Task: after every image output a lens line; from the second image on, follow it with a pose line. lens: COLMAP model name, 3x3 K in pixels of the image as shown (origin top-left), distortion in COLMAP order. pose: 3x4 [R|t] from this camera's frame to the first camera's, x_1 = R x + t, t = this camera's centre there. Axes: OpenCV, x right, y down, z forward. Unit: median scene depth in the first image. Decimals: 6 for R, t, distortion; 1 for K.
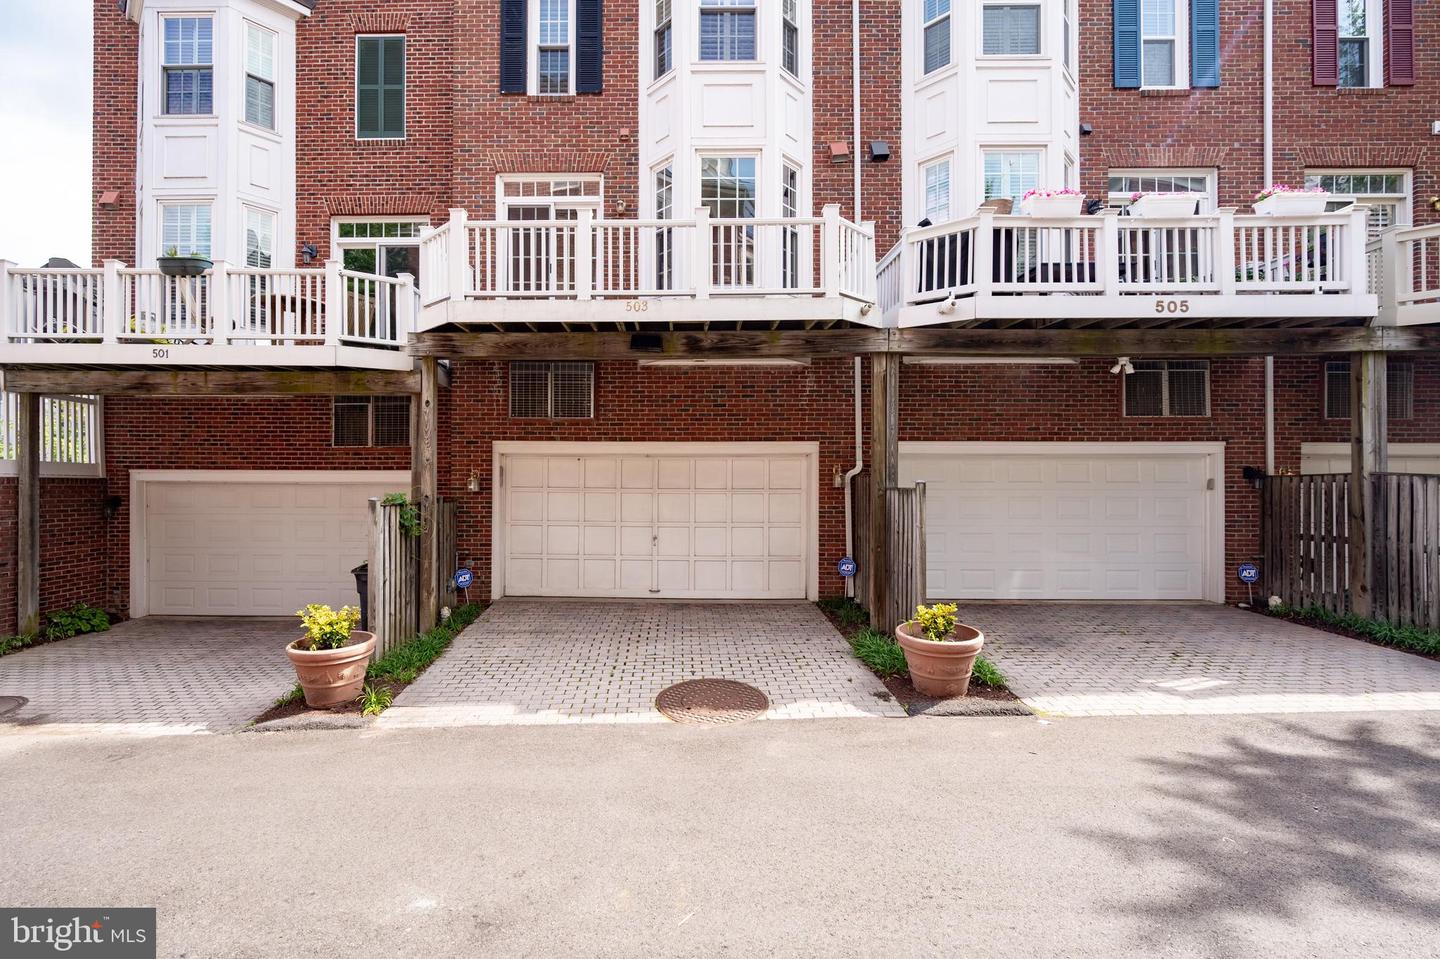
lens RADIAL K [[636.0, 0, 720.1], [0, 636.0, 483.9], [0, 0, 1]] dist [0.000162, 0.000192]
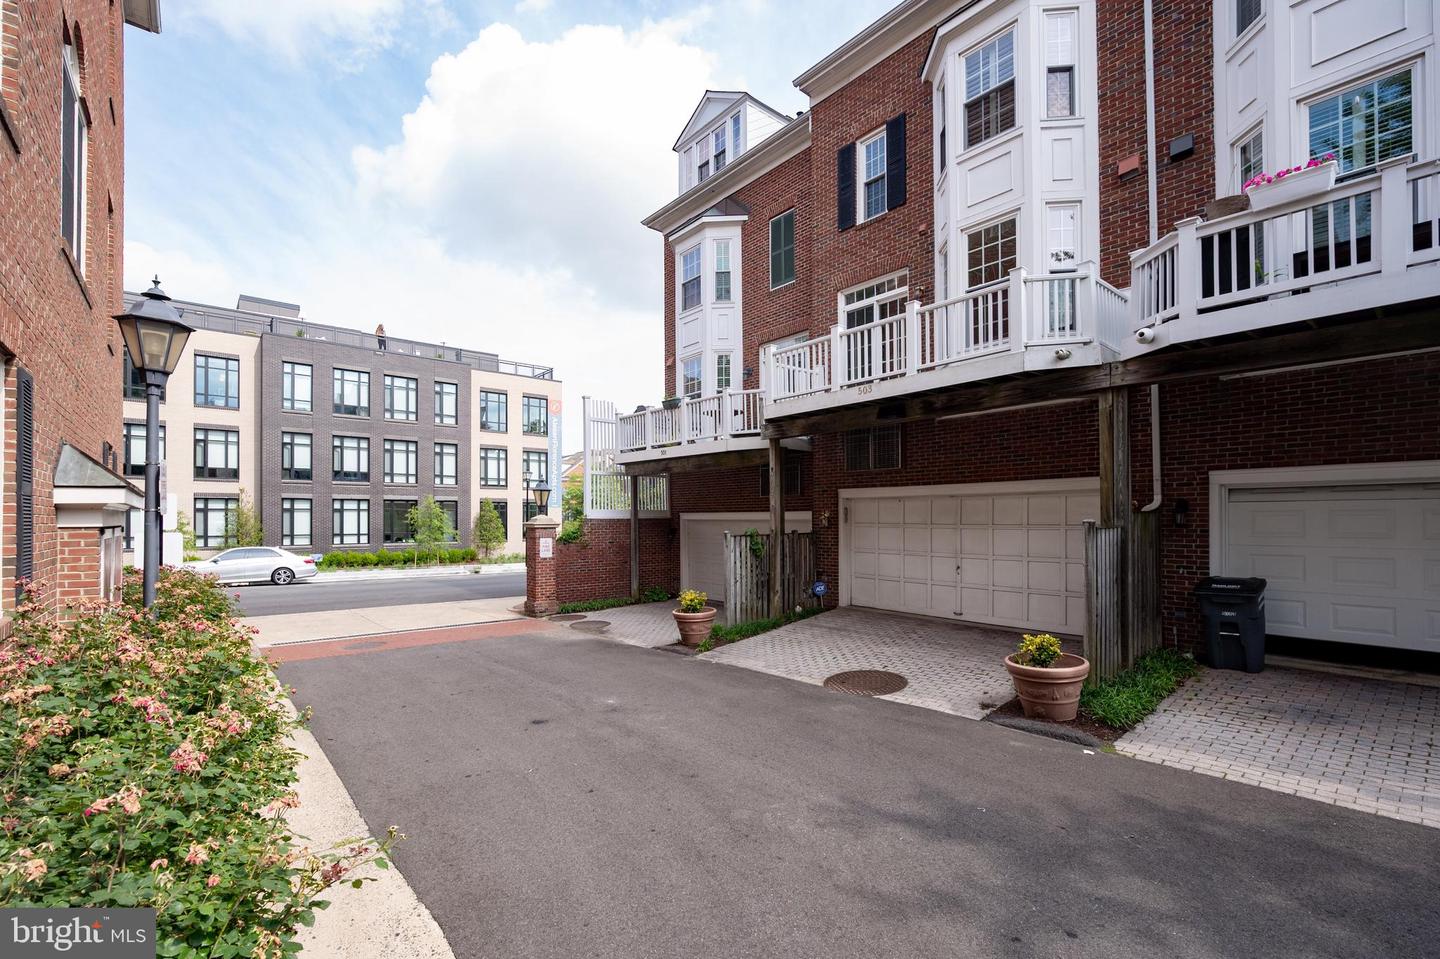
lens RADIAL K [[628.6, 0, 711.5], [0, 628.6, 517.3], [0, 0, 1]] dist [-0.000775, -0.000498]
pose [[0.653494, -0.006915, -0.756900, 0.518277], [0.010959, 0.999940, 0.000326, -0.012293], [0.756852, -0.008508, 0.653531, -0.086518]]
